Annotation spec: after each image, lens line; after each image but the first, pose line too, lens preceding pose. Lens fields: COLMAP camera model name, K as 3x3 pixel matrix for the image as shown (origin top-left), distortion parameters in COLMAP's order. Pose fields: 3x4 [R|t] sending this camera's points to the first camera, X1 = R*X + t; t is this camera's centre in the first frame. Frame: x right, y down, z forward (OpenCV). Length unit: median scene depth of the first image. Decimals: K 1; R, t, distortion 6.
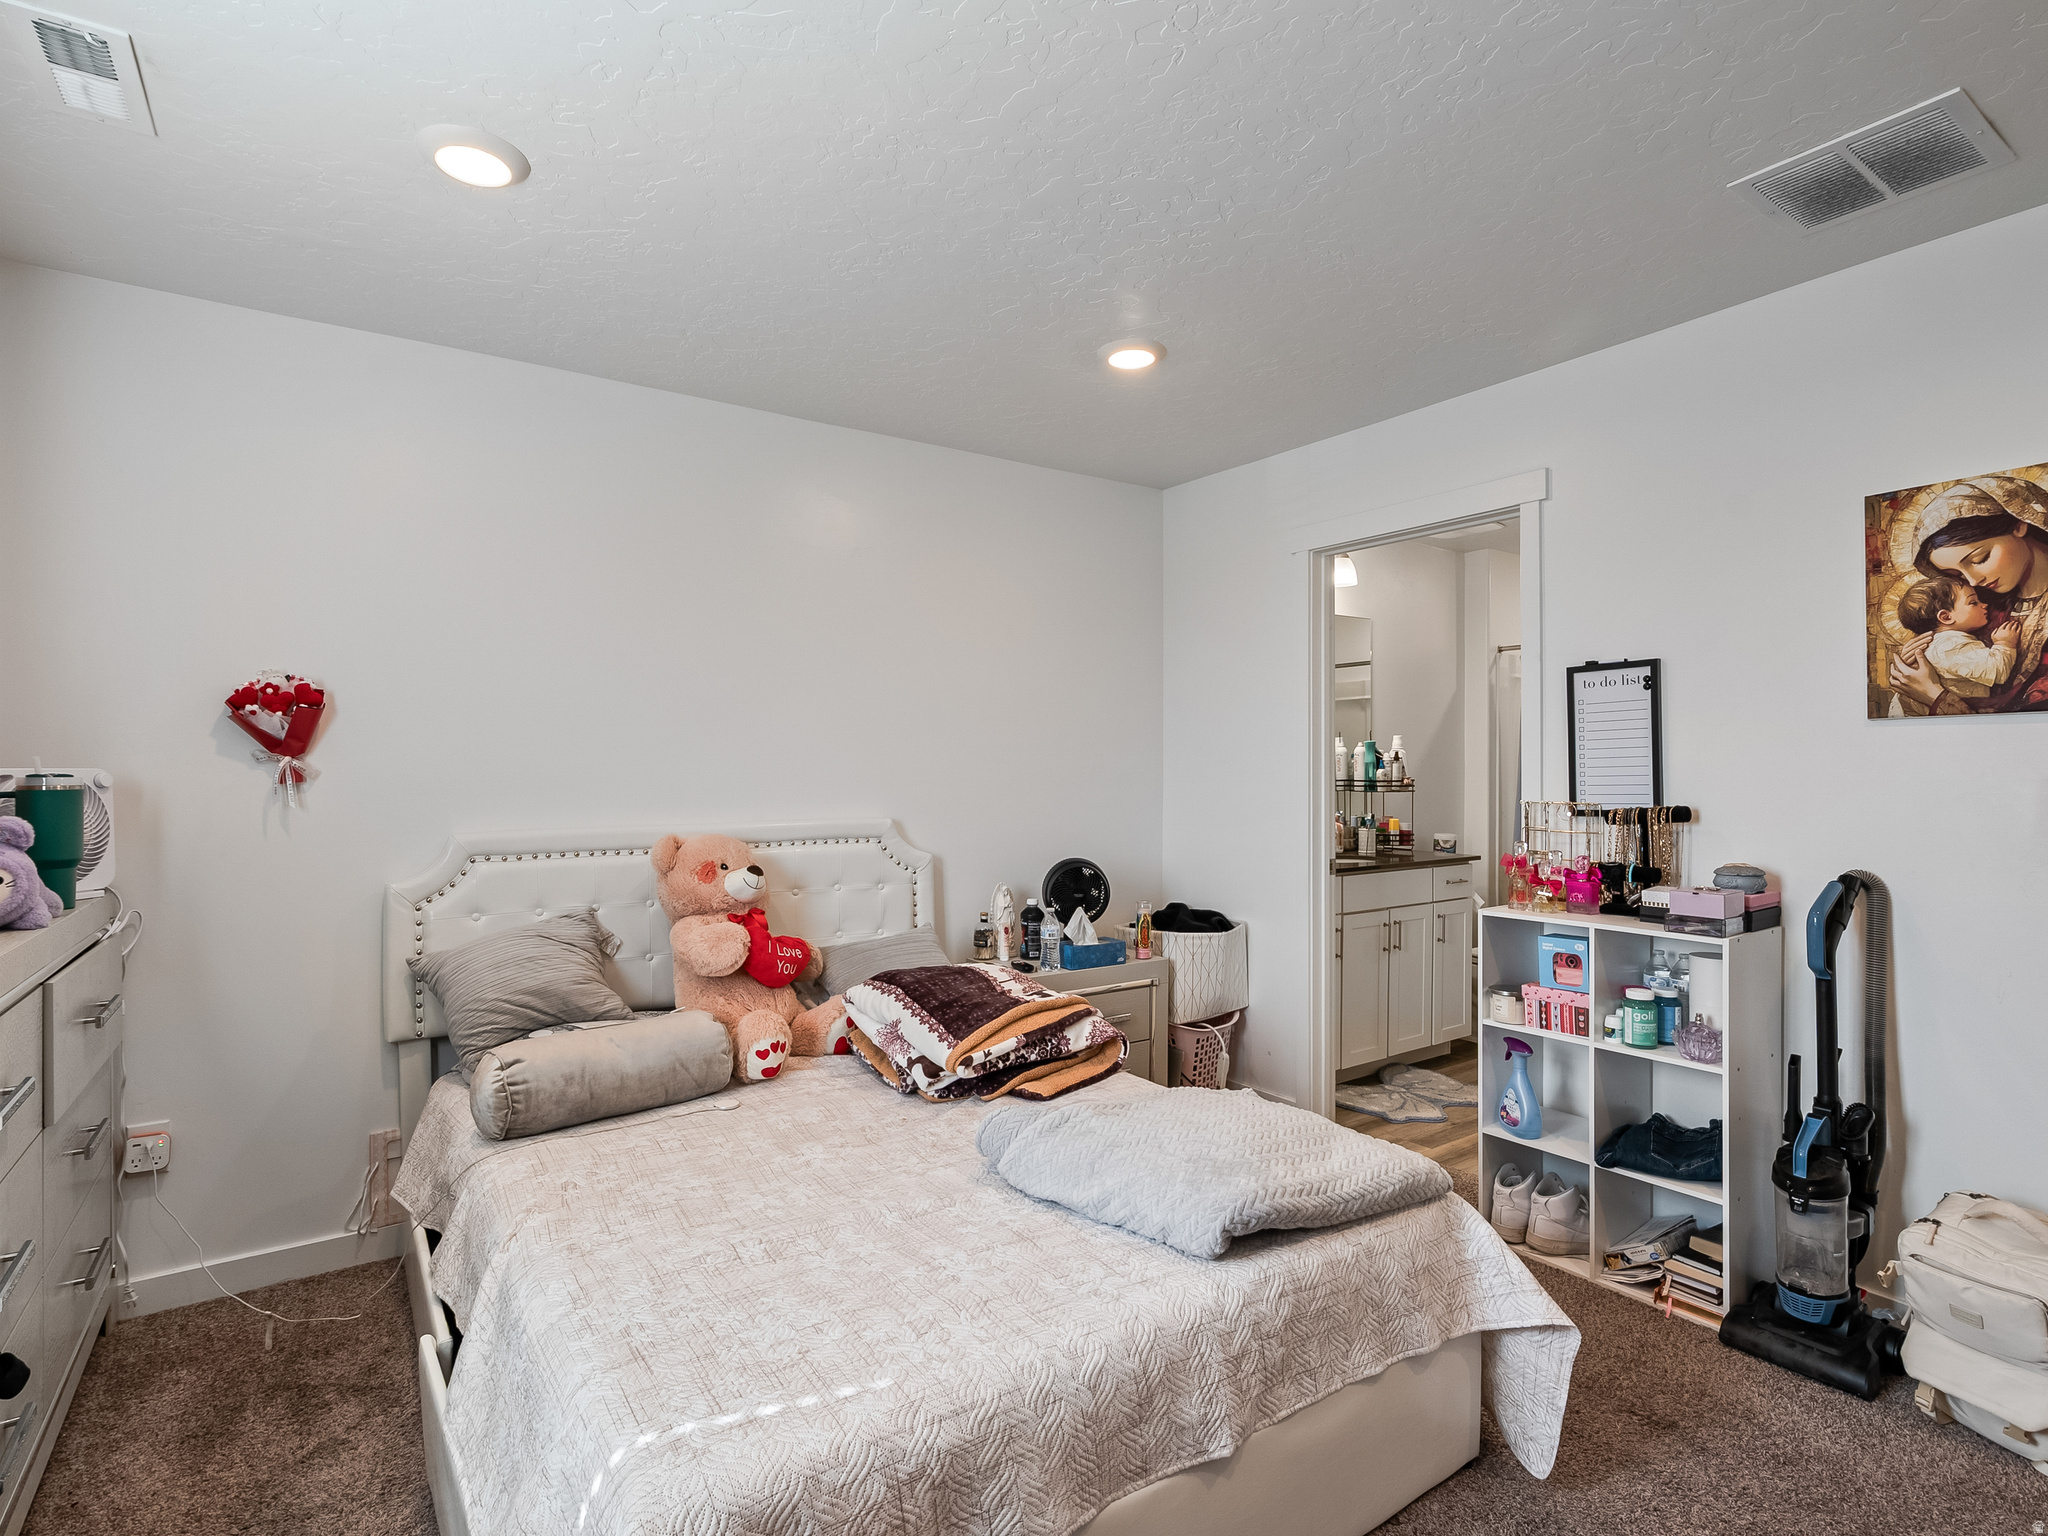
lens RADIAL K [[1025.6, 0, 1046.3], [0, 1025.6, 766.0], [0, 0, 1]] dist [-0.024024, 0.001149]
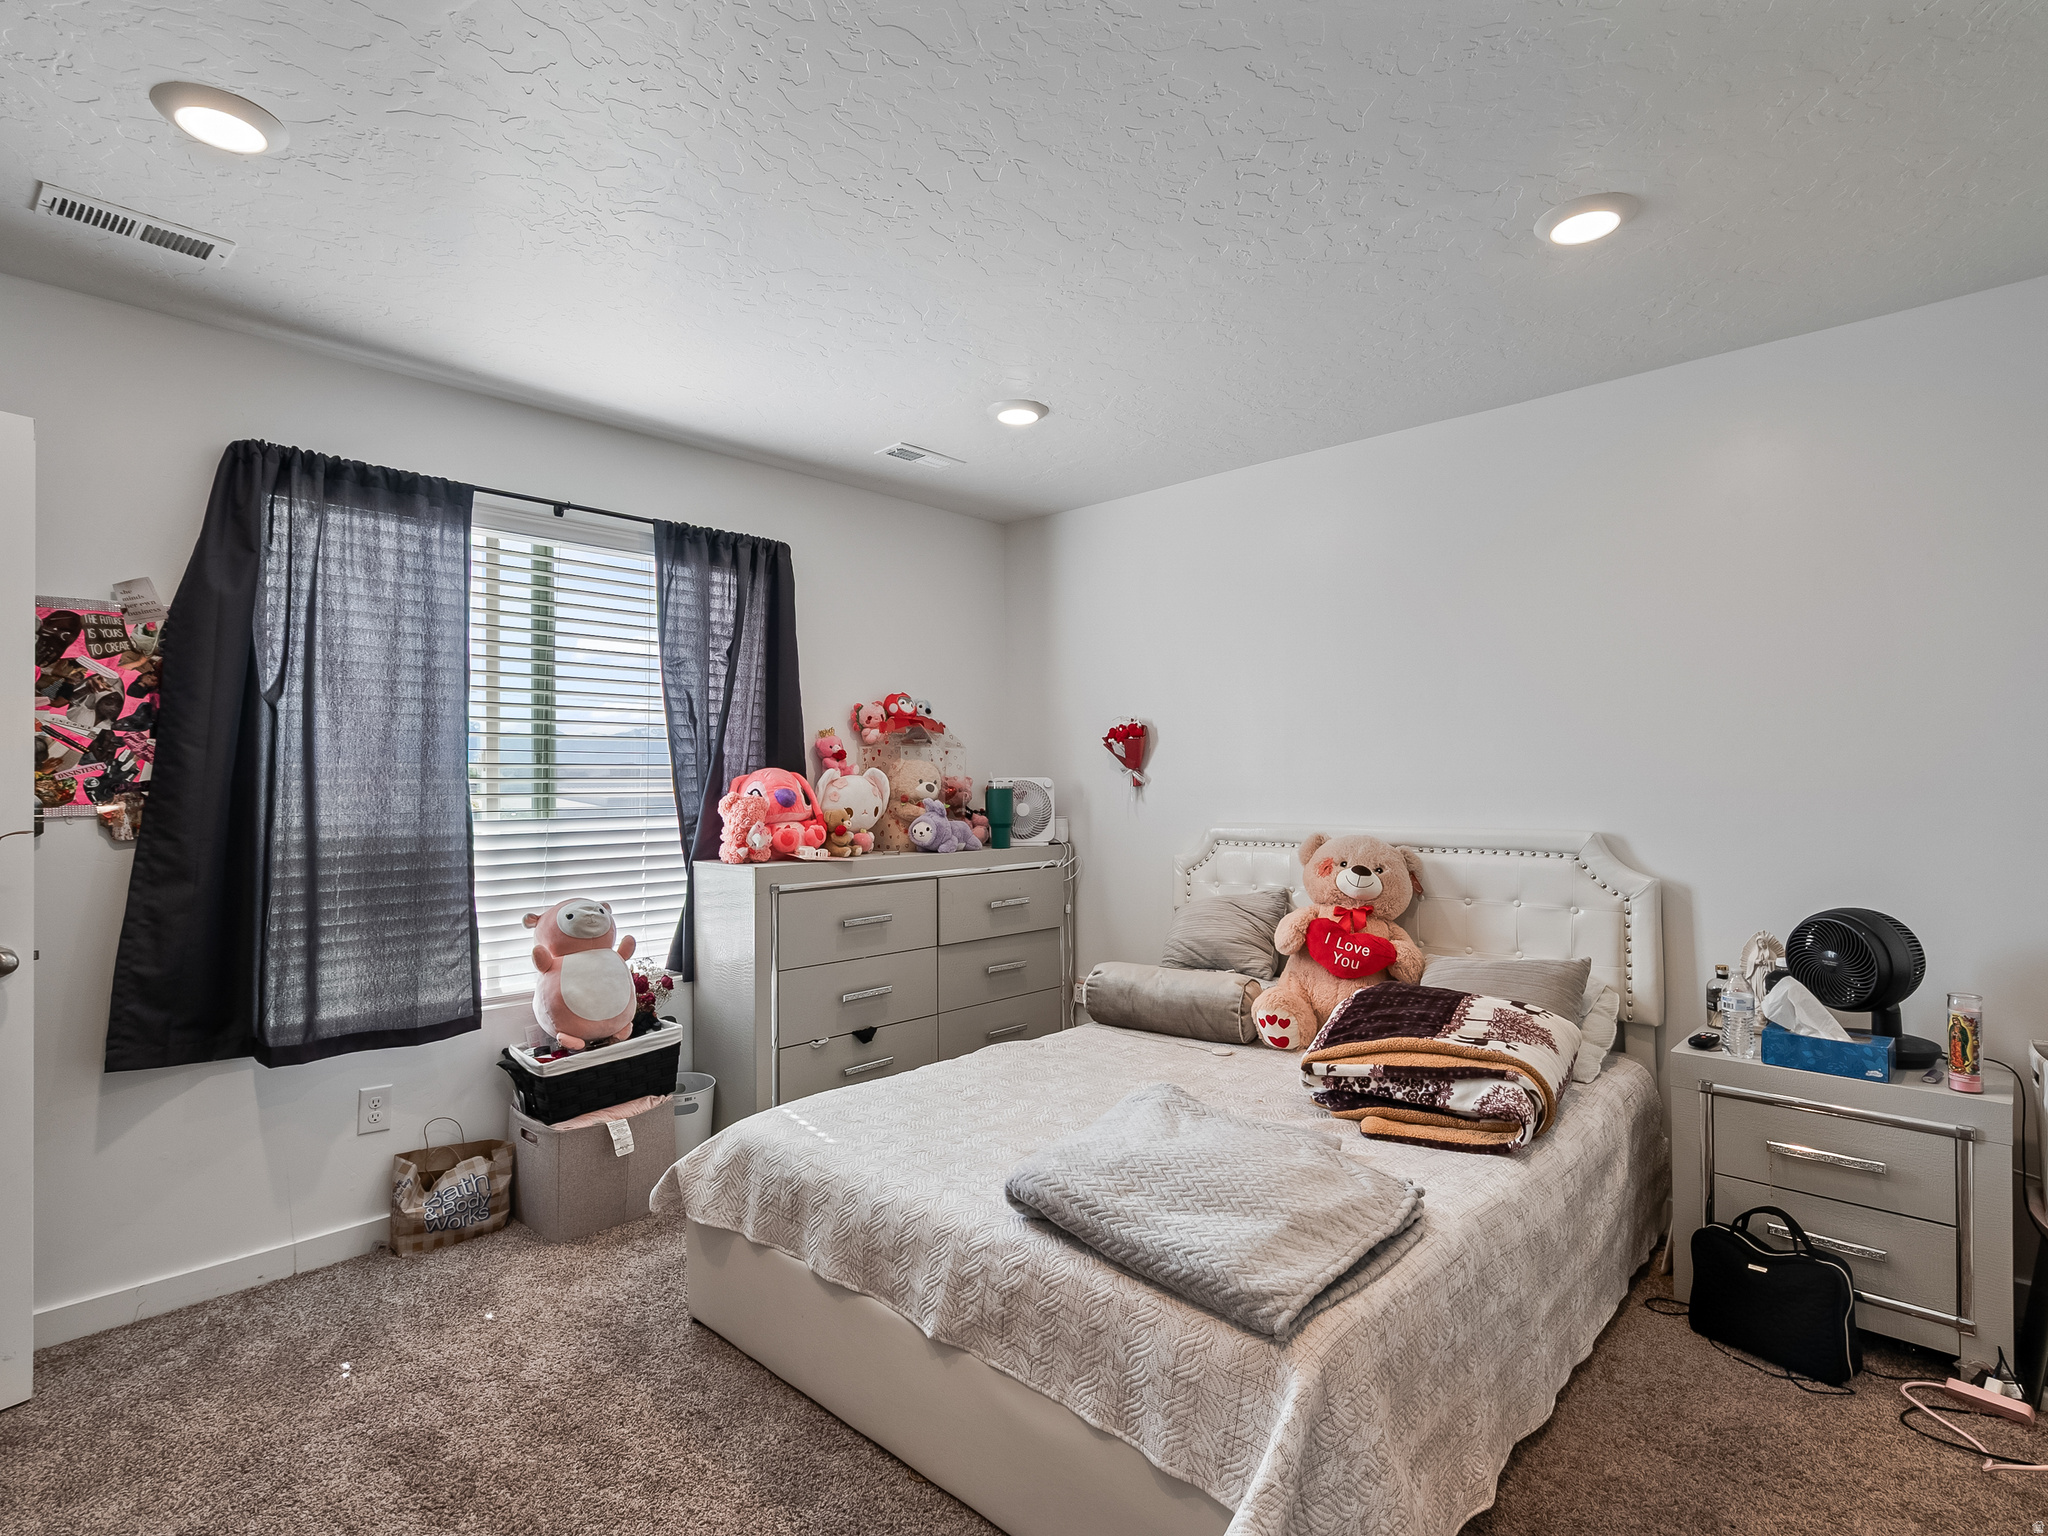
lens RADIAL K [[1045.2, 0, 1025.3], [0, 1045.2, 756.1], [0, 0, 1]] dist [-0.005367, 0.001127]
pose [[0.210664, -0.017326, -0.977405, 0.926585], [0.010458, 0.999826, -0.015470, -0.007022], [0.977503, -0.006963, 0.210808, 0.537844]]
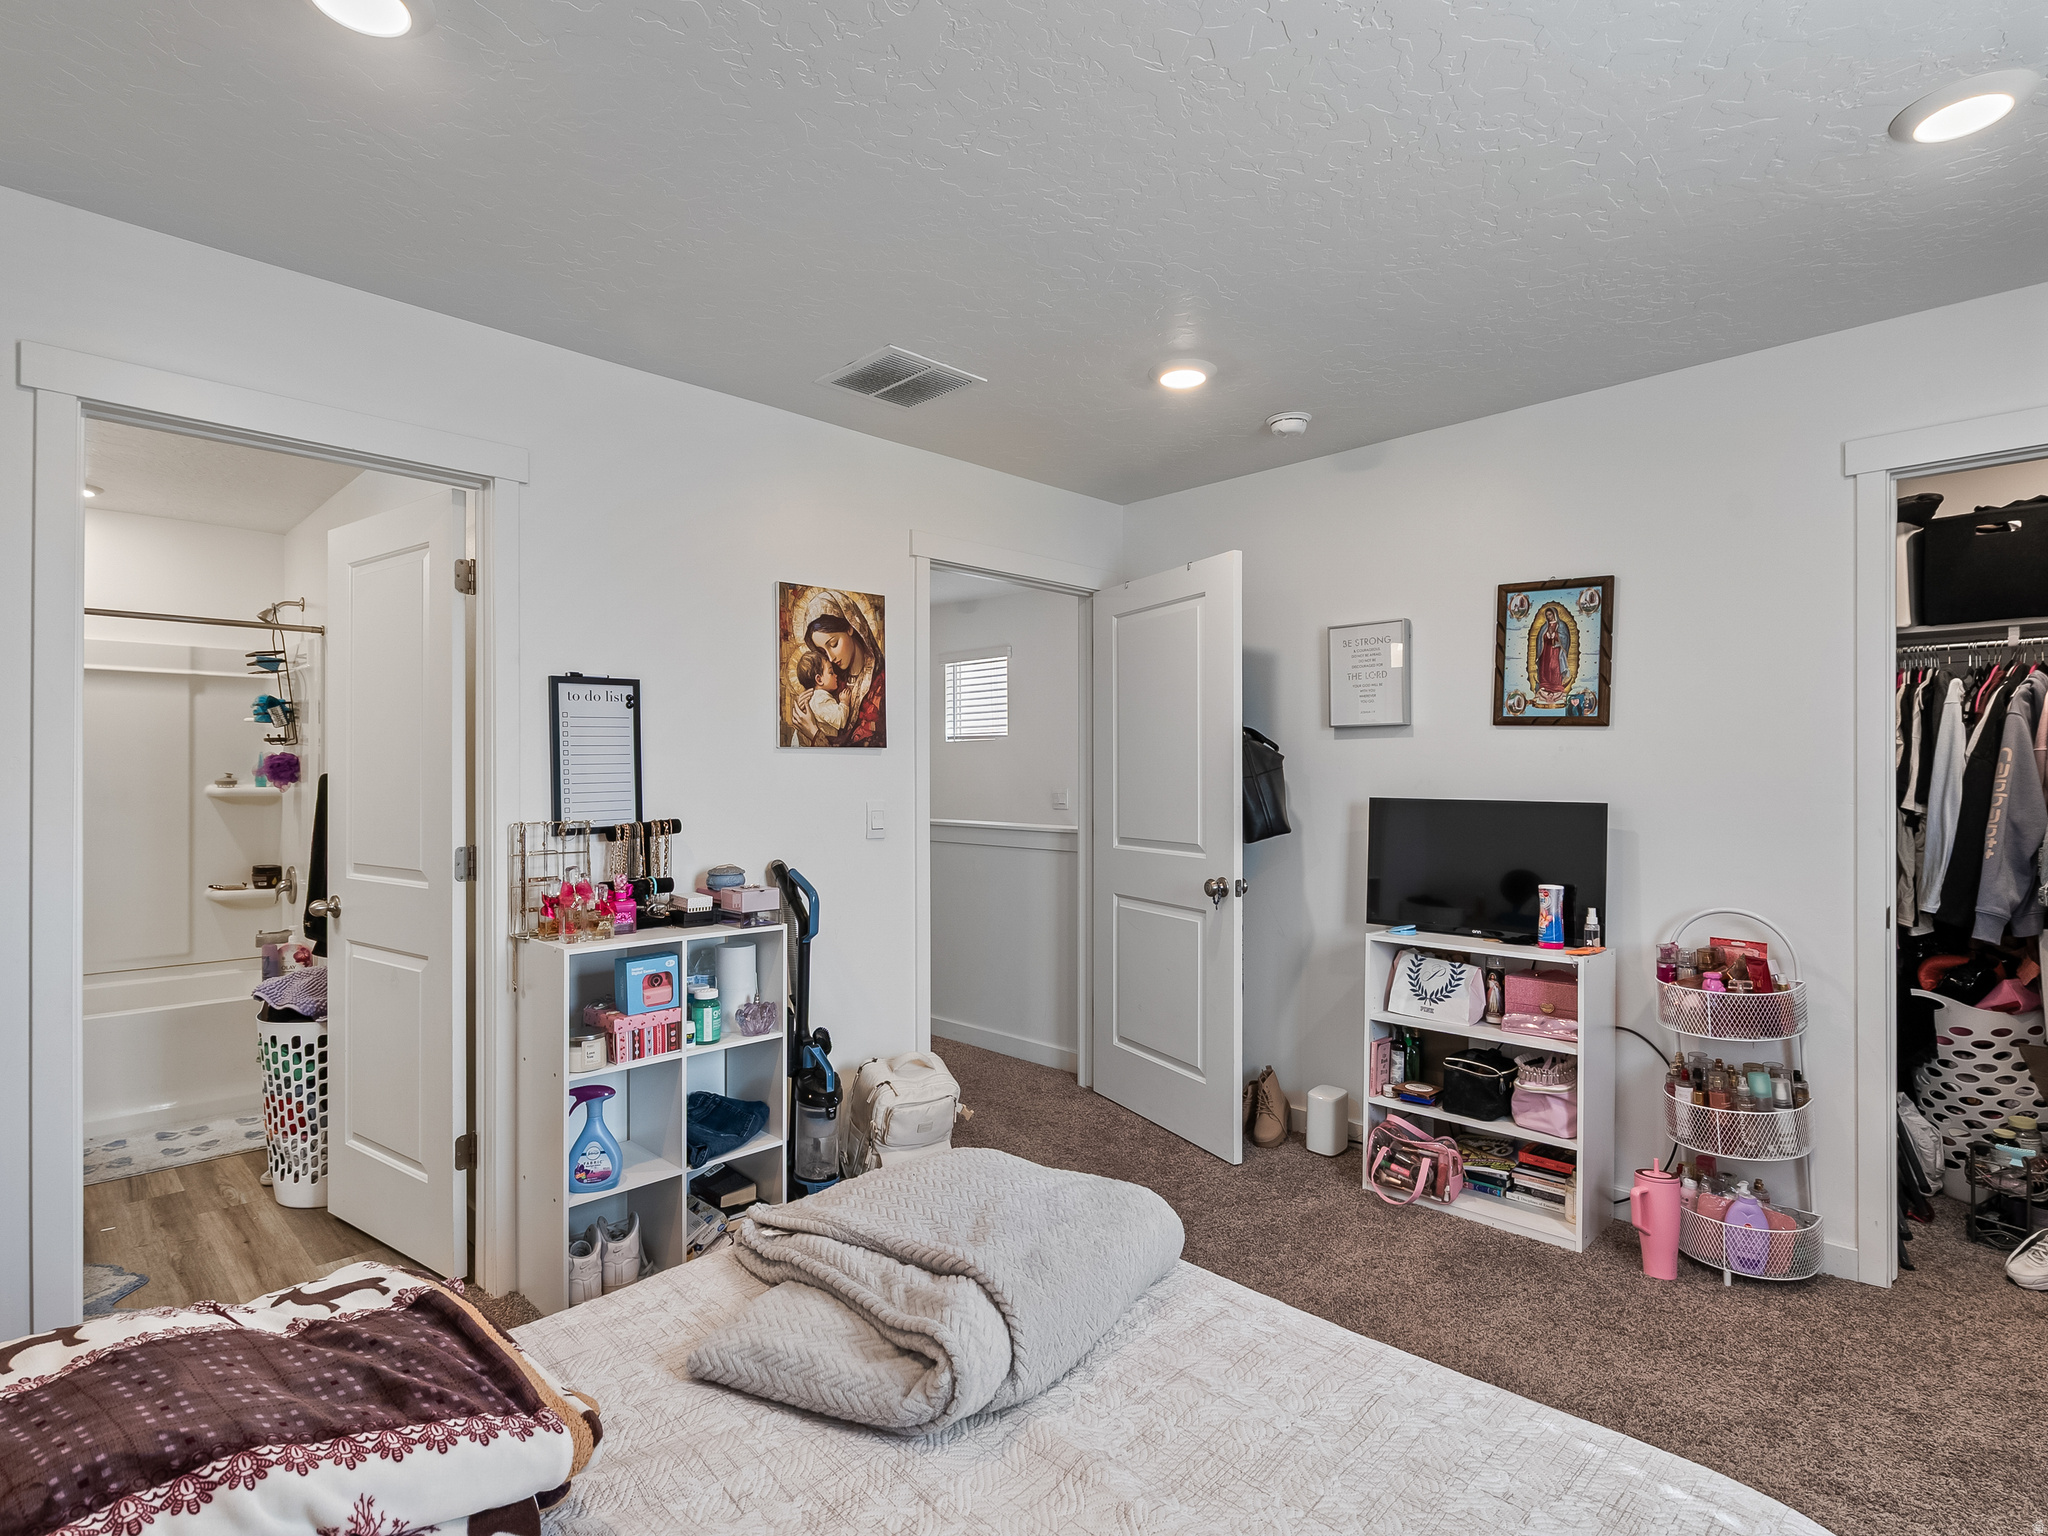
lens RADIAL K [[1045.2, 0, 1025.3], [0, 1045.2, 756.1], [0, 0, 1]] dist [-0.005367, 0.001127]
pose [[-0.176144, 0.021046, 0.984139, -0.618939], [-0.002078, 0.999761, -0.021752, -0.004940], [-0.984362, -0.005877, -0.176058, 0.931373]]
